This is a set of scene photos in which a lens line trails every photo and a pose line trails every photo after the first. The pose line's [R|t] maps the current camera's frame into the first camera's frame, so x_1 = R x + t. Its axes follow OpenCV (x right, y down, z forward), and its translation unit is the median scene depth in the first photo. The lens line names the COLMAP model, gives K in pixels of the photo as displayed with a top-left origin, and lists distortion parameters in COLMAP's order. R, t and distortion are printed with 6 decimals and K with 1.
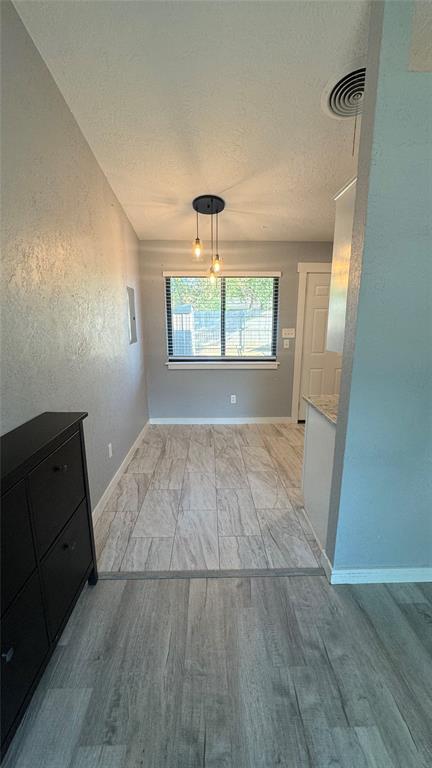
lens RADIAL K [[307.1, 0, 215.1], [0, 307.1, 385.2], [0, 0, 1]] dist [-0.008209, 0.000270]
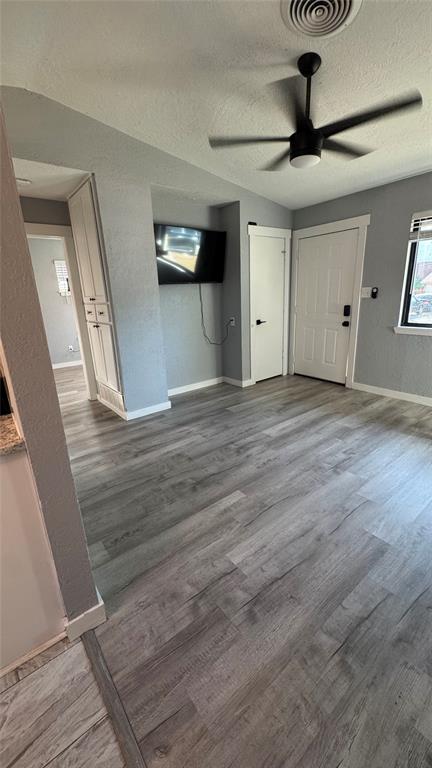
lens RADIAL K [[307.1, 0, 215.7], [0, 307.1, 384.7], [0, 0, 1]] dist [-0.008209, 0.000270]
pose [[-0.603280, -0.202765, 0.771324, -0.244362], [0.210601, 0.892309, 0.399289, -0.120006], [-0.769221, 0.403324, -0.495609, 0.859152]]
